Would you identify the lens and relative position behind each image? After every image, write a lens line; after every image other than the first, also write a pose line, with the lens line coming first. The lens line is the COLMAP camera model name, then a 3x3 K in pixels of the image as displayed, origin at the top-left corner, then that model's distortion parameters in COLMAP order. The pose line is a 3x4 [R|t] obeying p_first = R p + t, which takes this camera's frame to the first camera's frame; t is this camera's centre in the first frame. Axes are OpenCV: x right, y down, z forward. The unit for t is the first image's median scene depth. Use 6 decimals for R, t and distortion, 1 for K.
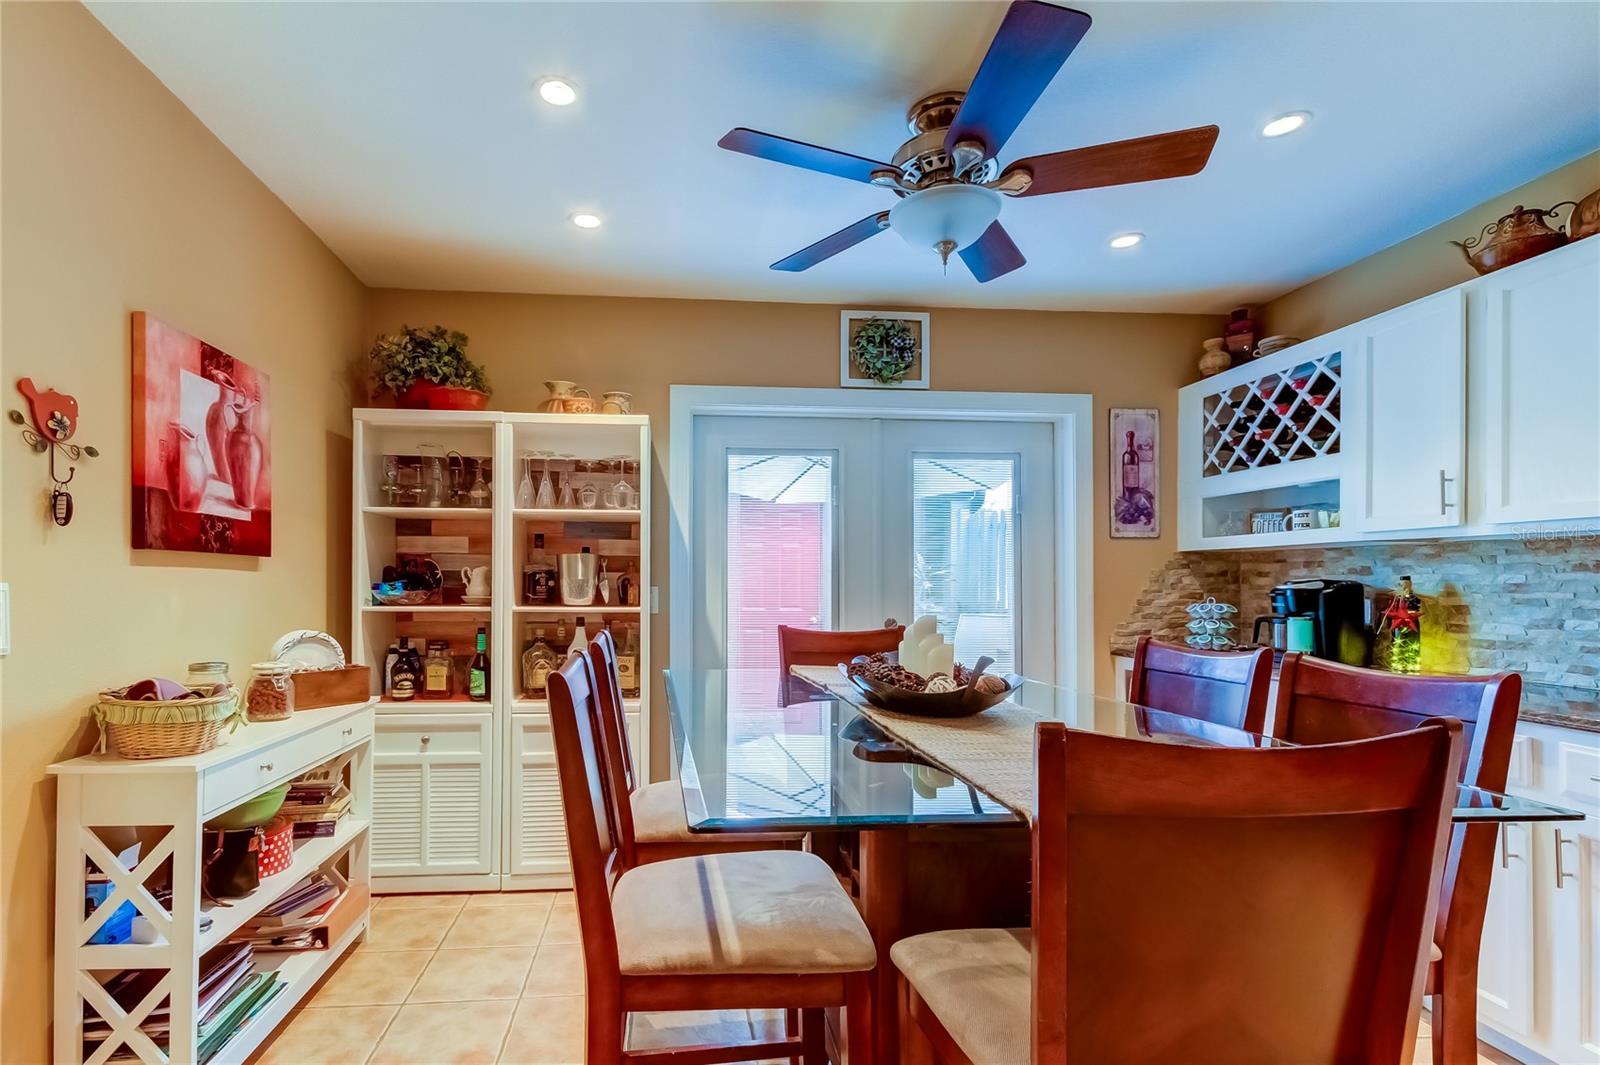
lens RADIAL K [[776.7, 0, 735.4], [0, 776.7, 580.7], [0, 0, 1]] dist [0.020120, 0.000332]
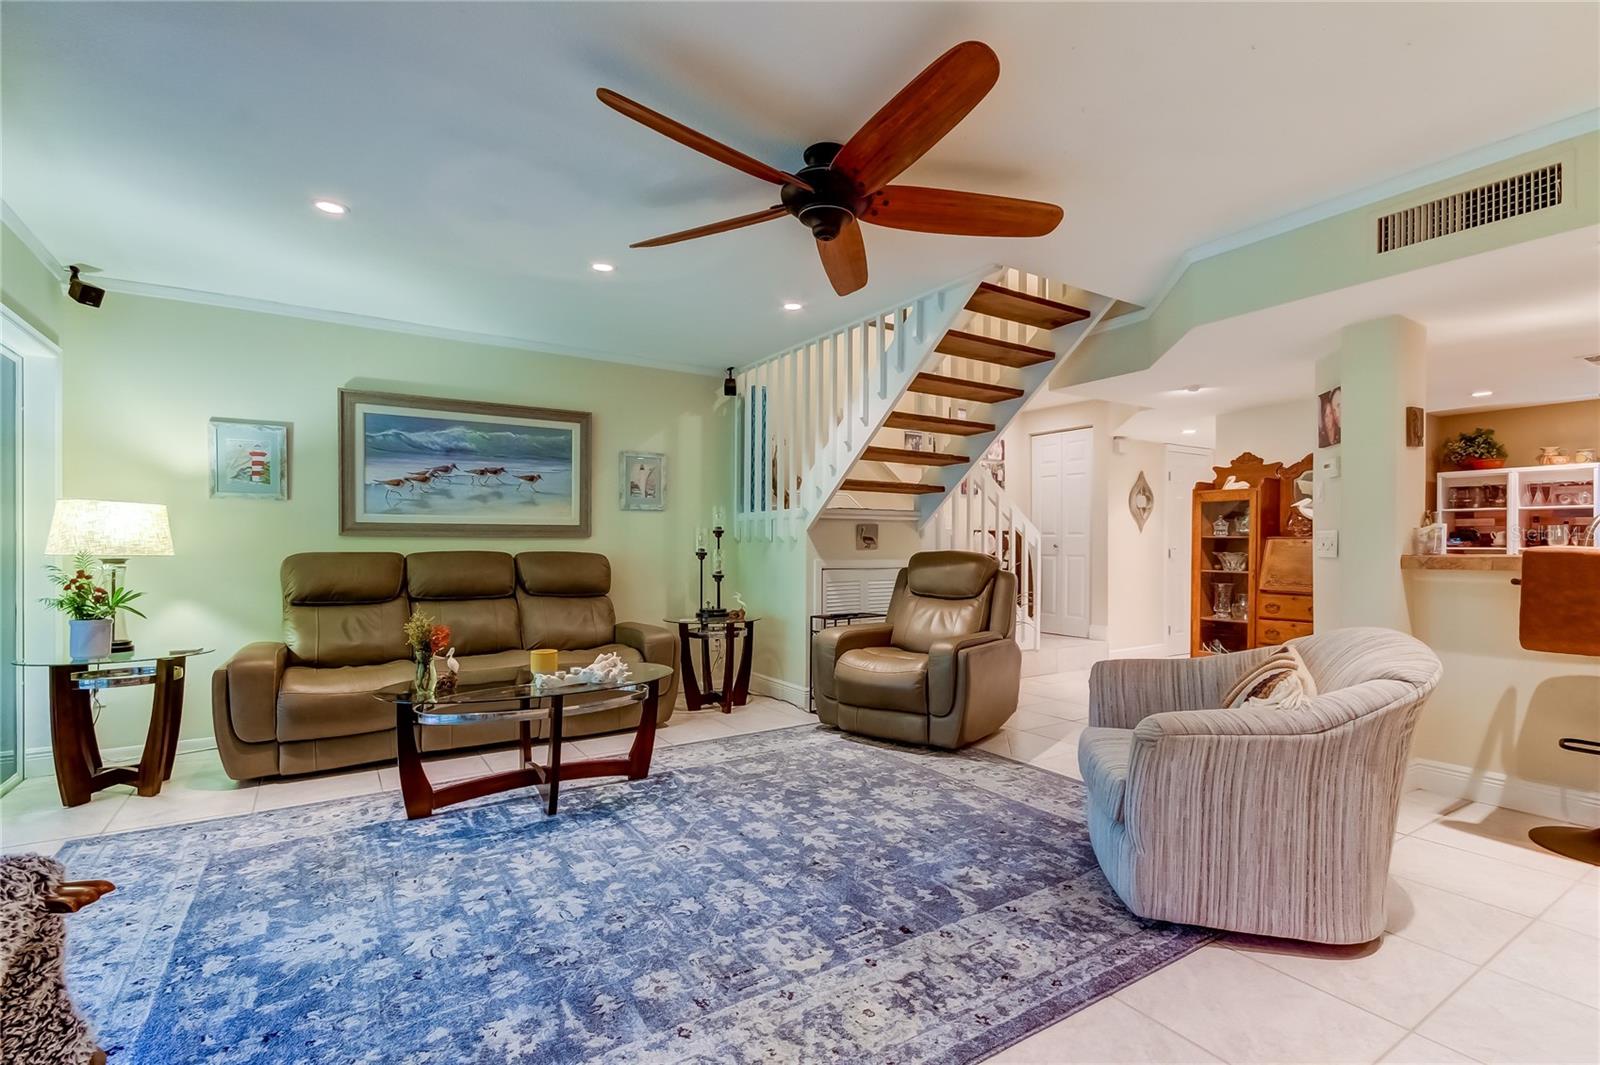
lens RADIAL K [[742.3, 0, 808.1], [0, 742.3, 548.8], [0, 0, 1]] dist [0.017972, 0.000520]
pose [[0.476968, 0.001447, -0.878919, 0.708274], [0.003994, 0.999985, 0.003814, 0.018823], [0.878911, -0.005330, 0.476955, -2.018412]]
